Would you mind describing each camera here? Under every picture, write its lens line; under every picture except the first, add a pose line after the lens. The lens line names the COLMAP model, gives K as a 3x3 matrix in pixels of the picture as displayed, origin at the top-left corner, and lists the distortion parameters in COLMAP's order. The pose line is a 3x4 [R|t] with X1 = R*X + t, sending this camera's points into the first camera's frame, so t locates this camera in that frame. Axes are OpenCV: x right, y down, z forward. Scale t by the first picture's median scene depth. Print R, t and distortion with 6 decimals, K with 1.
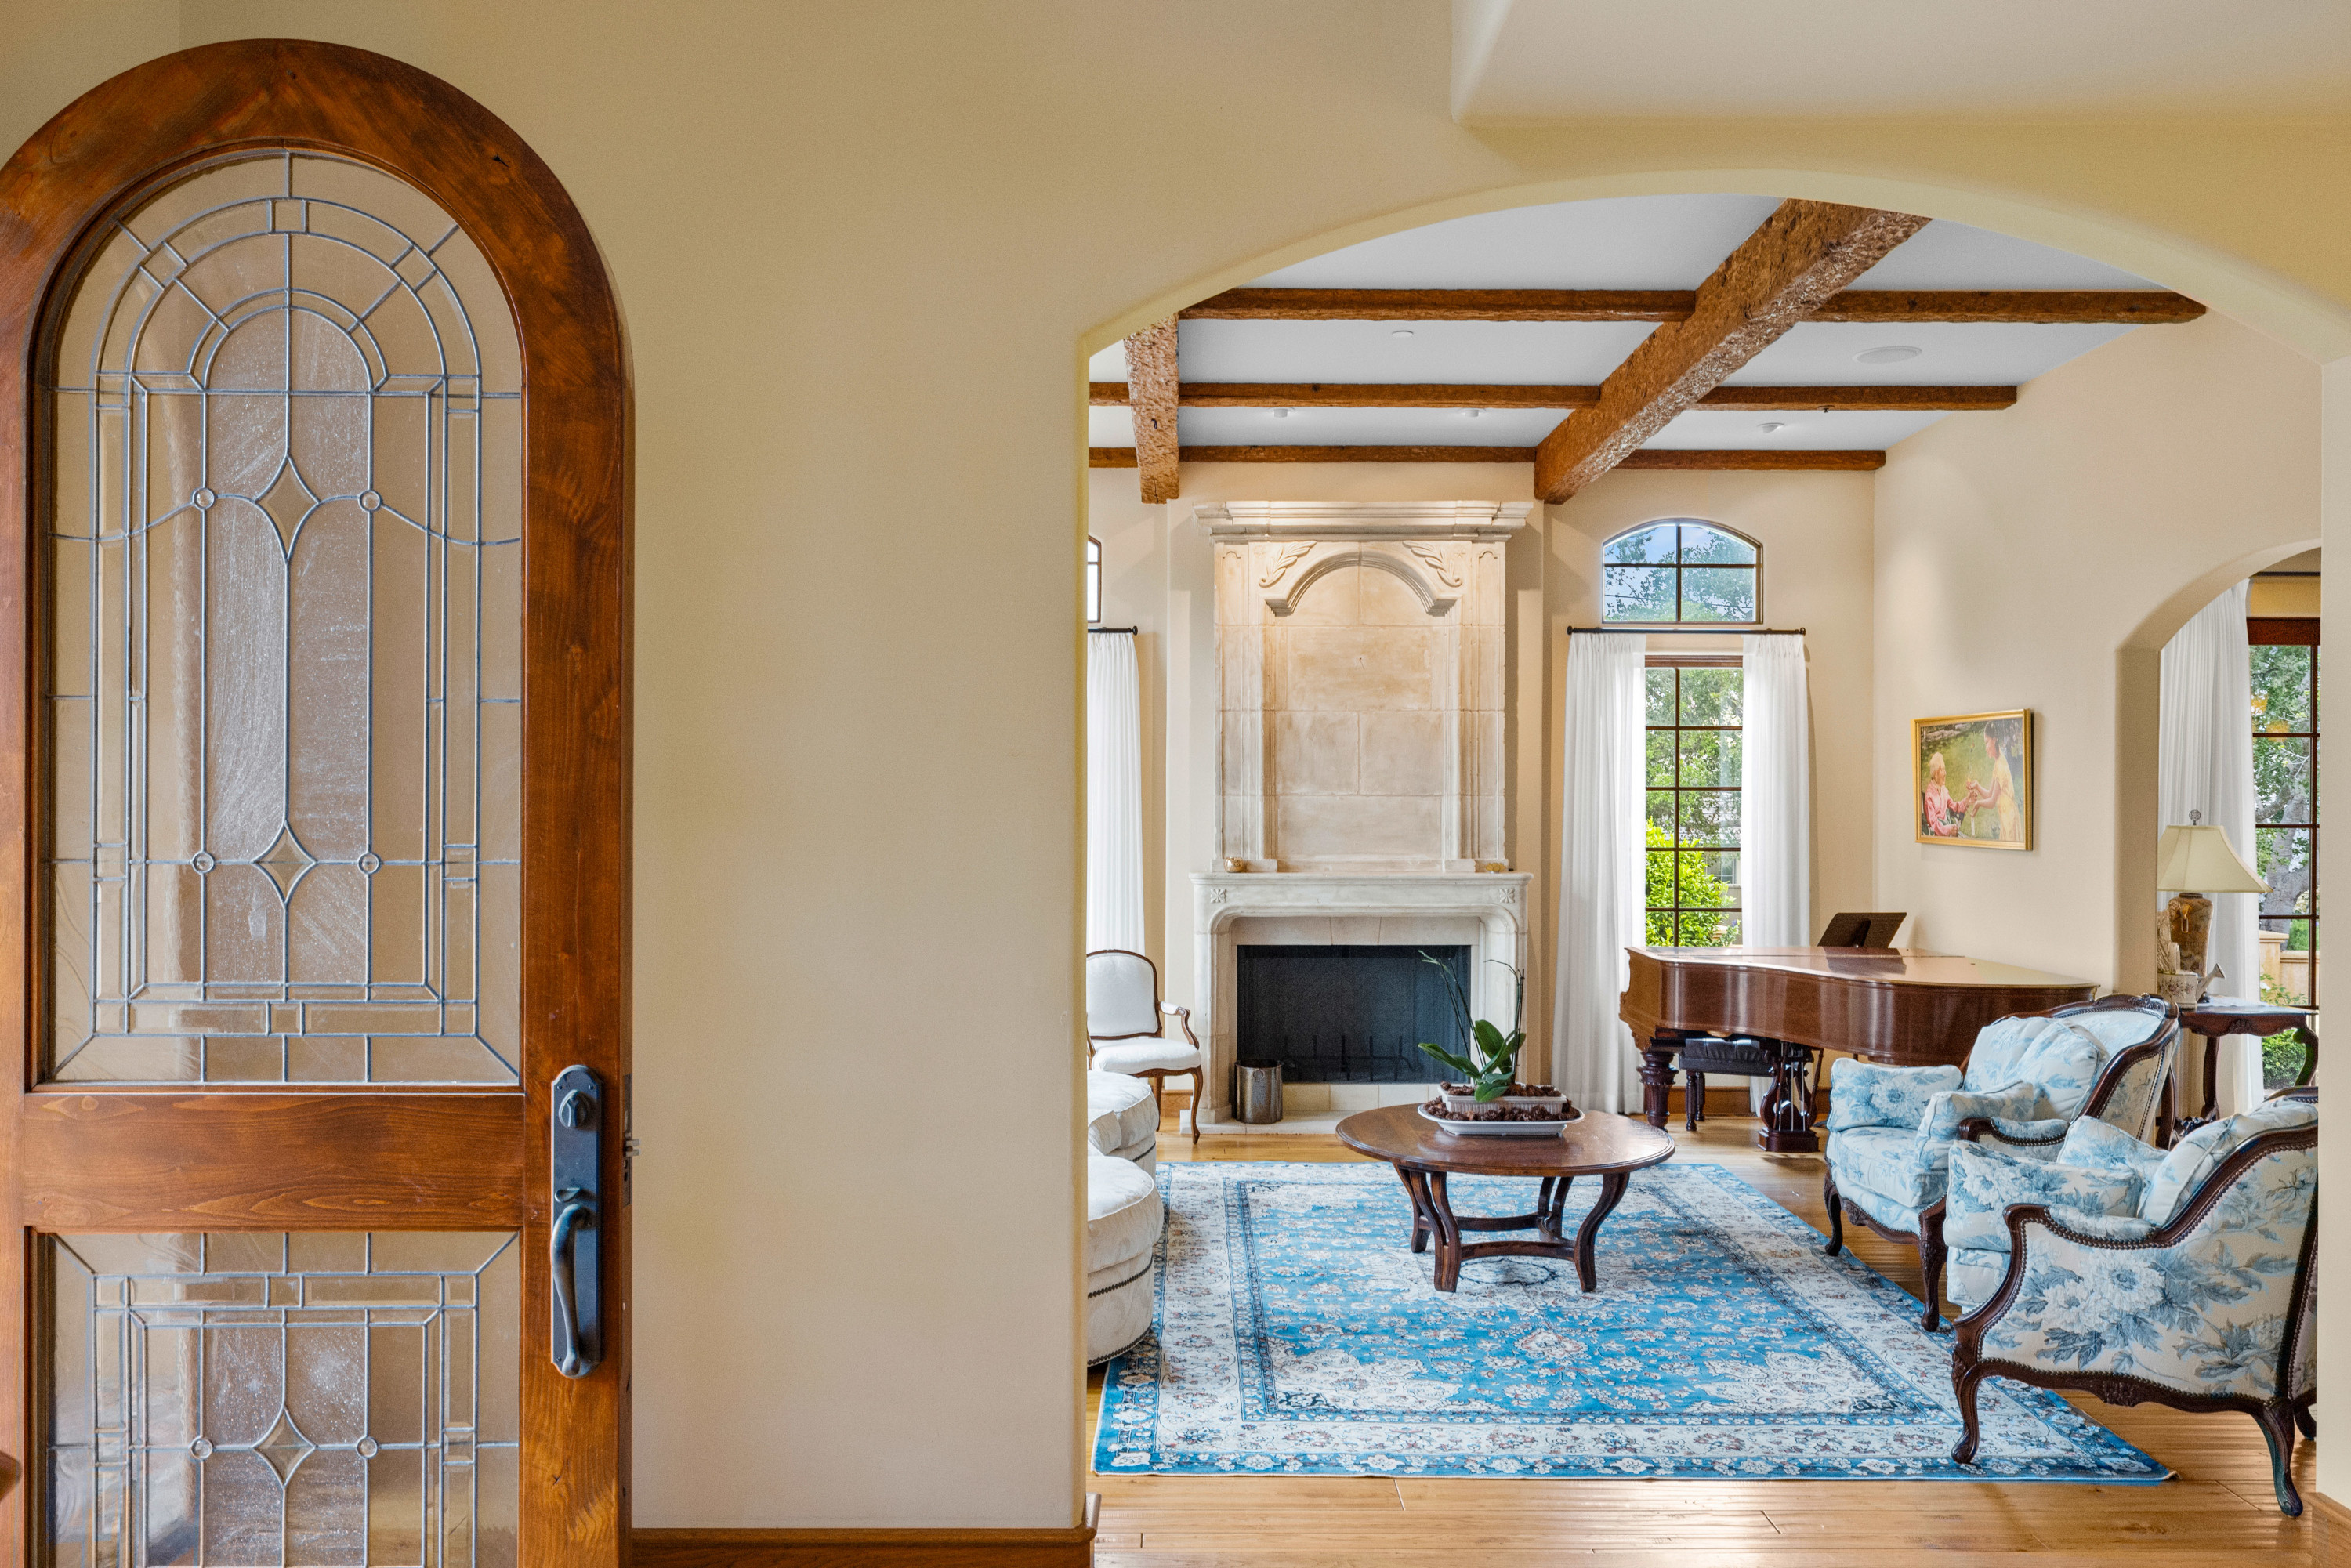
lens RADIAL K [[1674.9, 0, 1174.0], [0, 1674.9, 807.6], [0, 0, 1]] dist [0.001129, -0.003387]
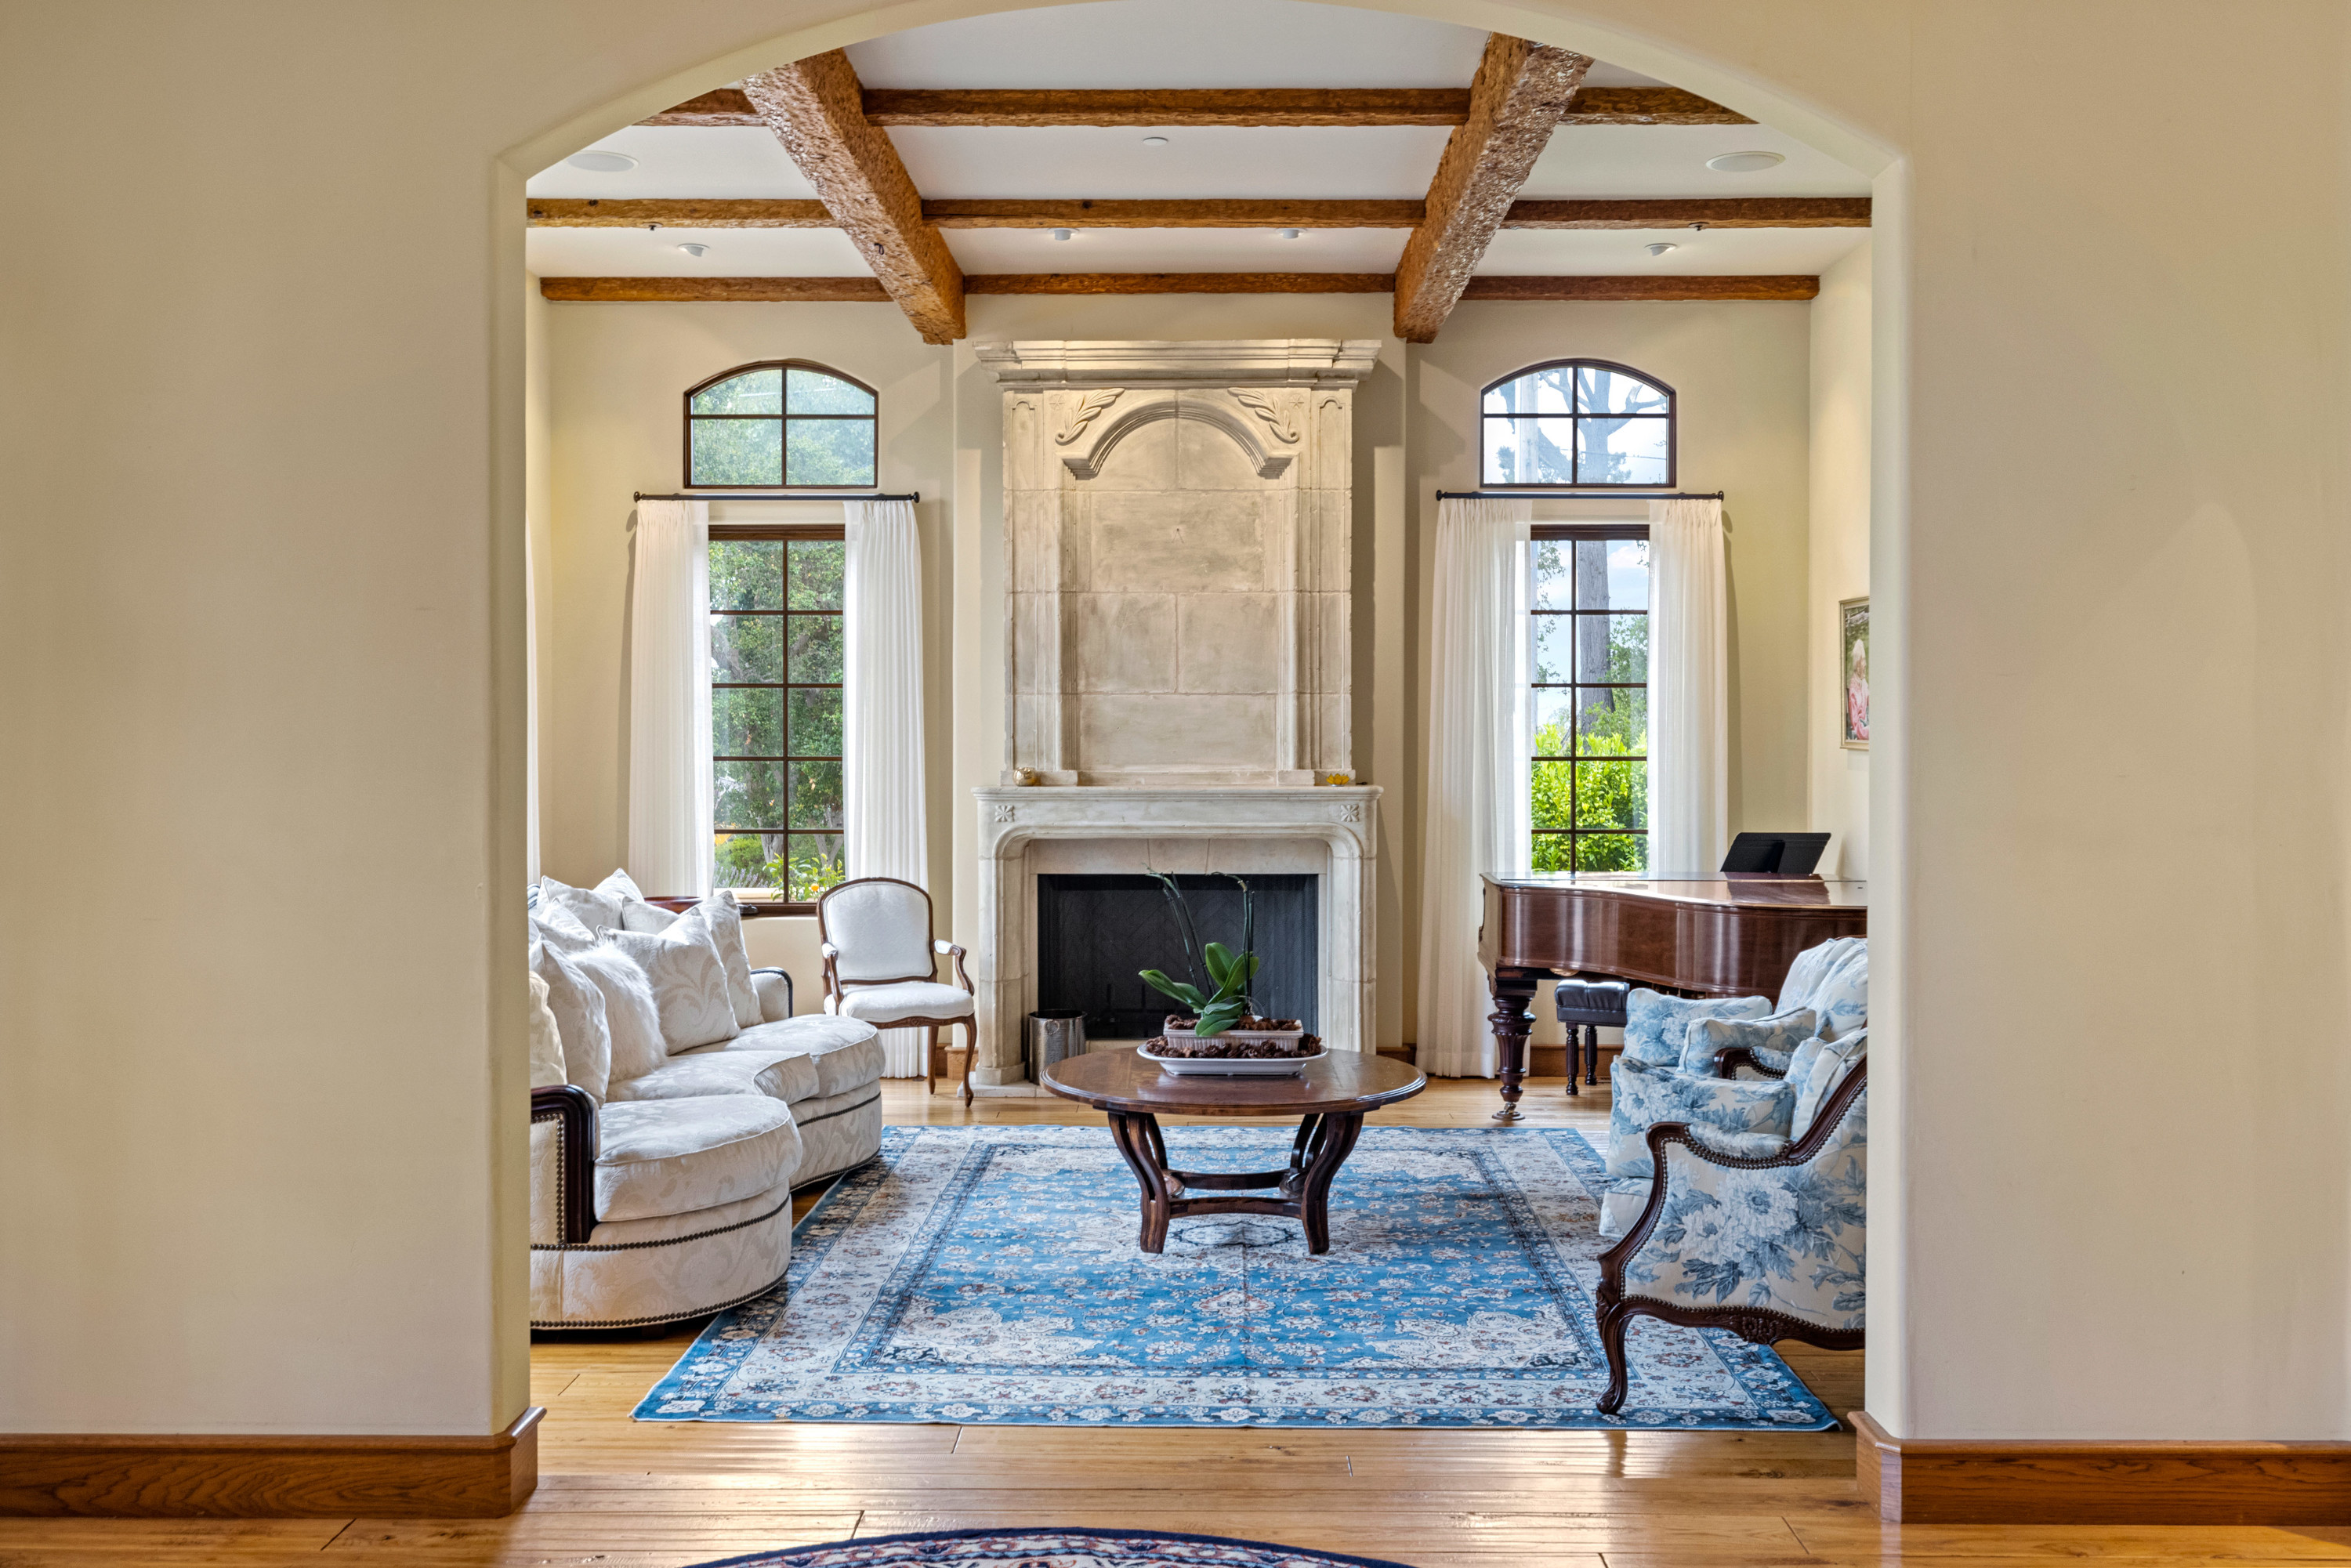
lens RADIAL K [[2145.8, 0, 1169.2], [0, 2145.8, 767.5], [0, 0, 1]] dist [0.002844, 0.000000]
pose [[0.999846, -0.001592, -0.017495, 0.135463], [0.001823, 0.999911, 0.013200, 0.016577], [0.017472, -0.013229, 0.999760, -0.075074]]
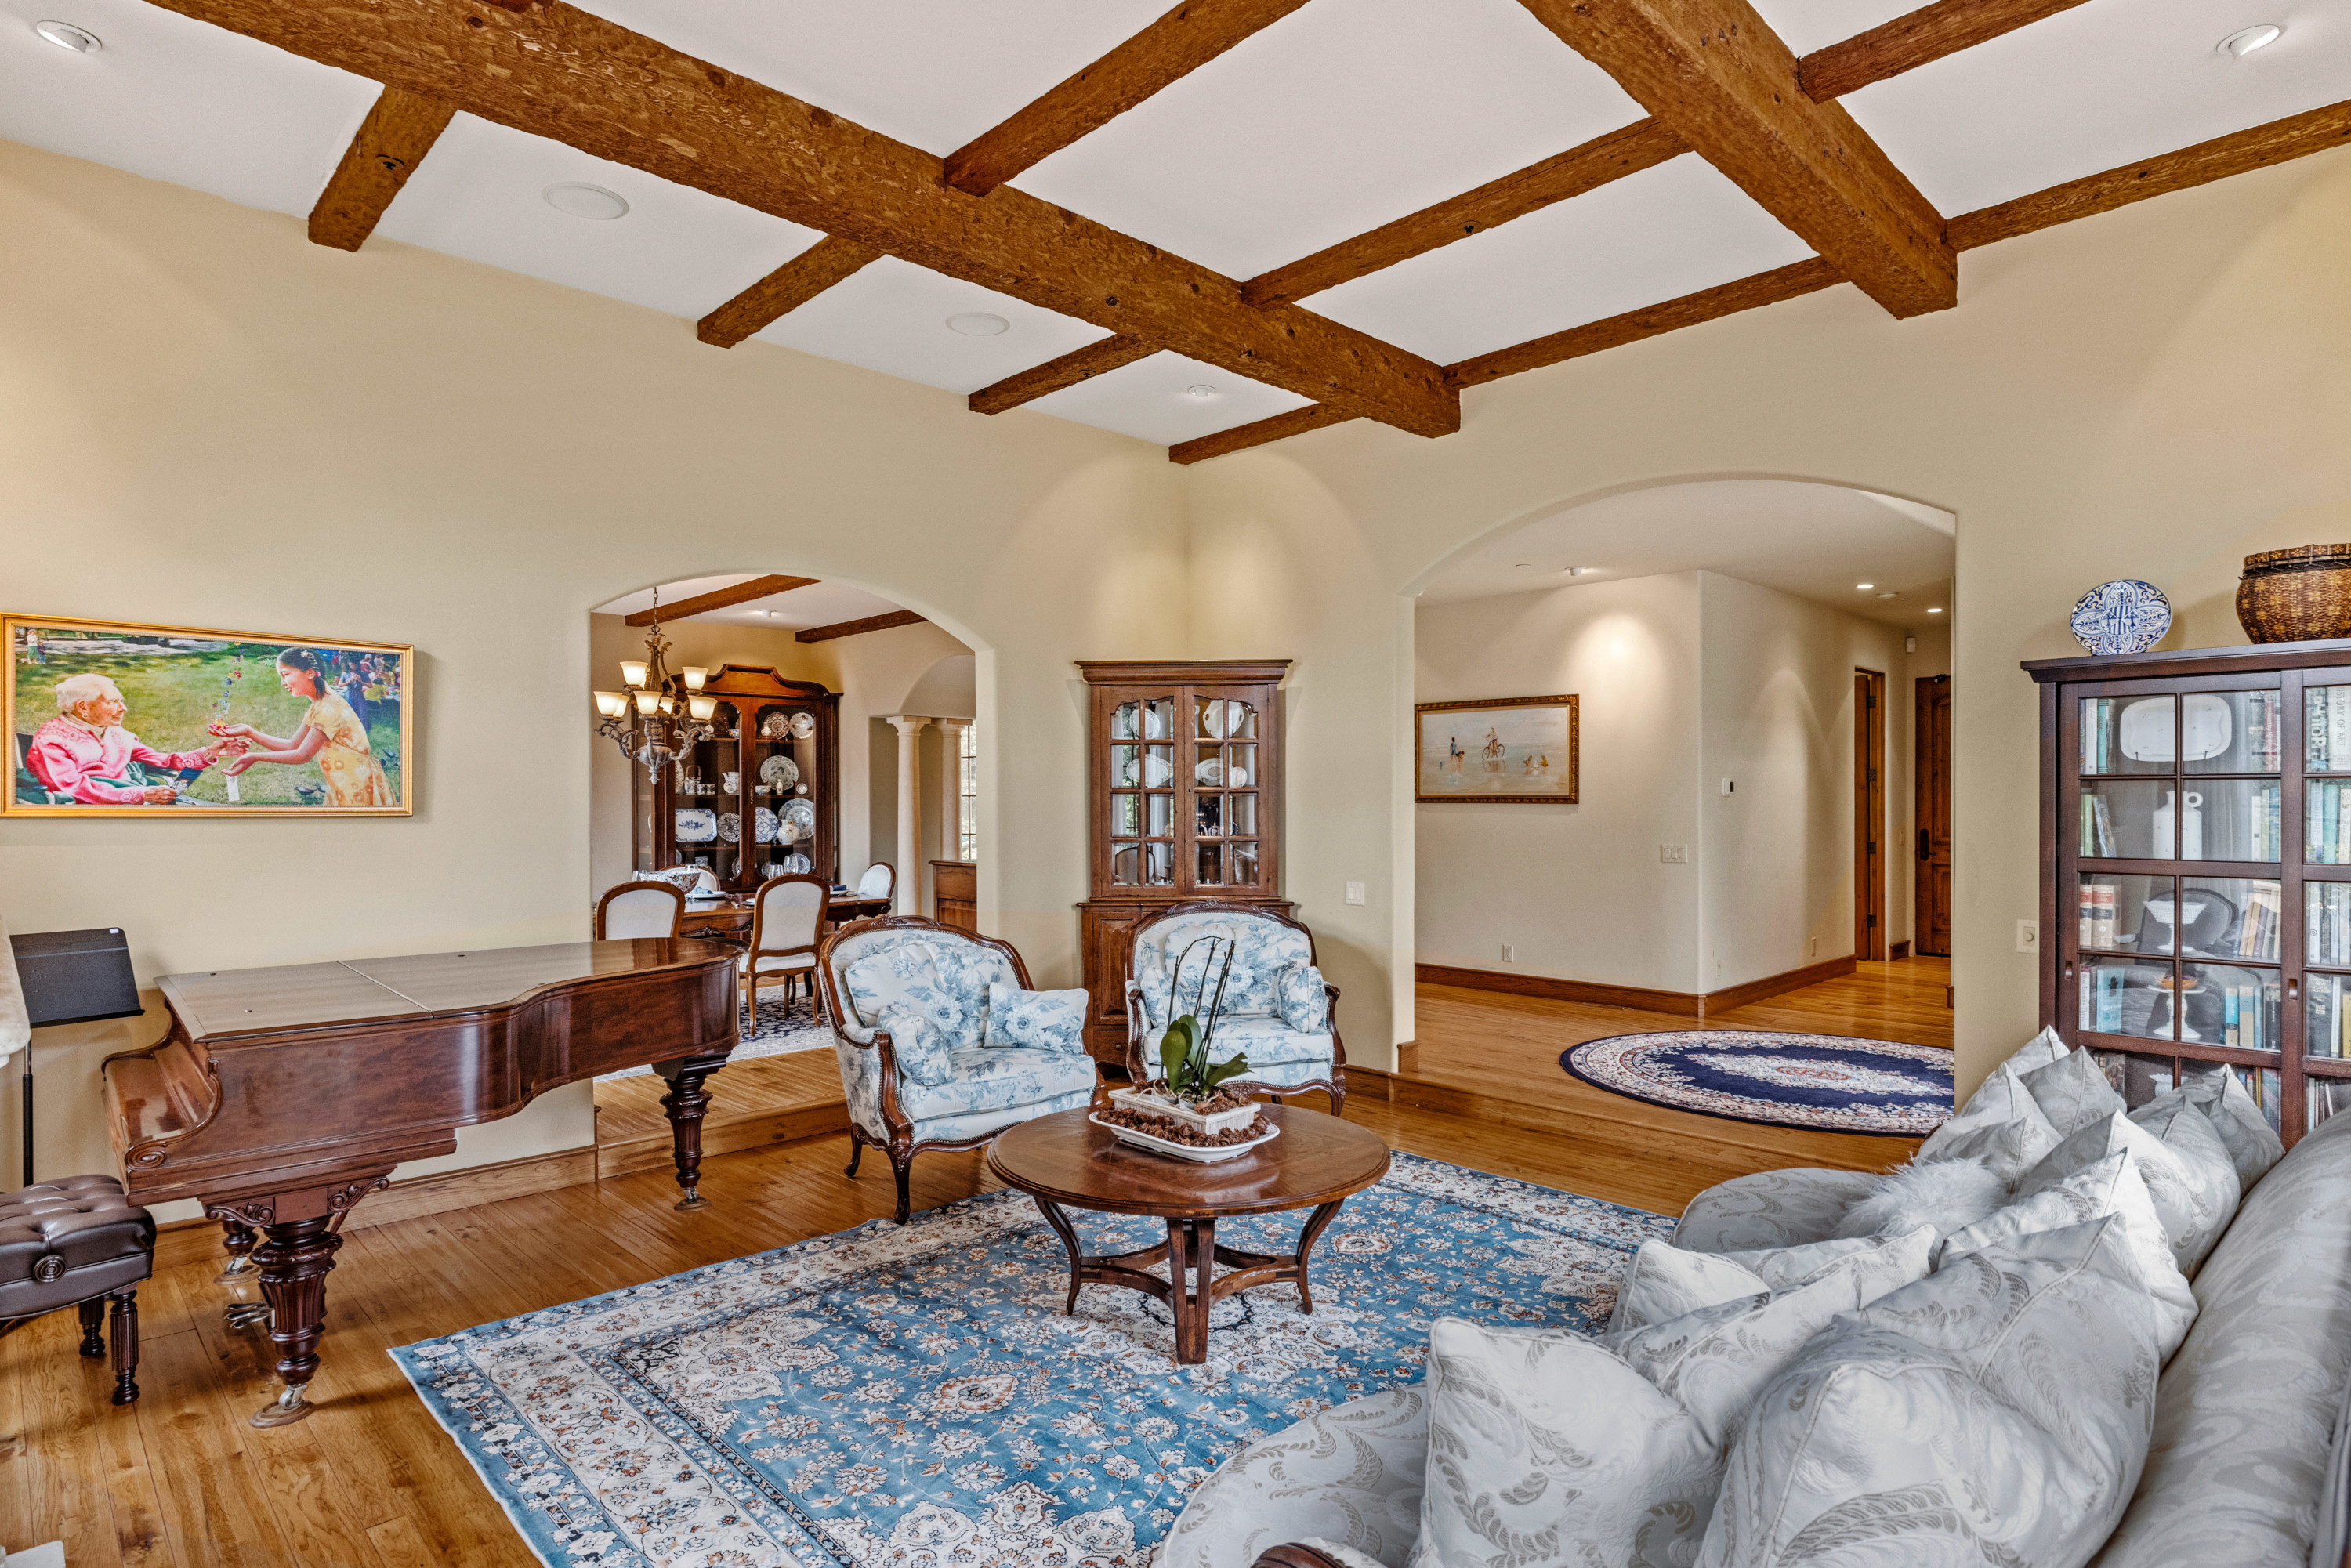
lens RADIAL K [[1258.1, 0, 1186.2], [0, 1258.1, 805.2], [0, 0, 1]] dist [-0.001970, 0.000470]
pose [[-0.699512, -0.003849, 0.714610, -0.185653], [0.001873, 0.999972, 0.007219, 0.015017], [-0.714618, 0.006388, -0.699485, 1.067111]]
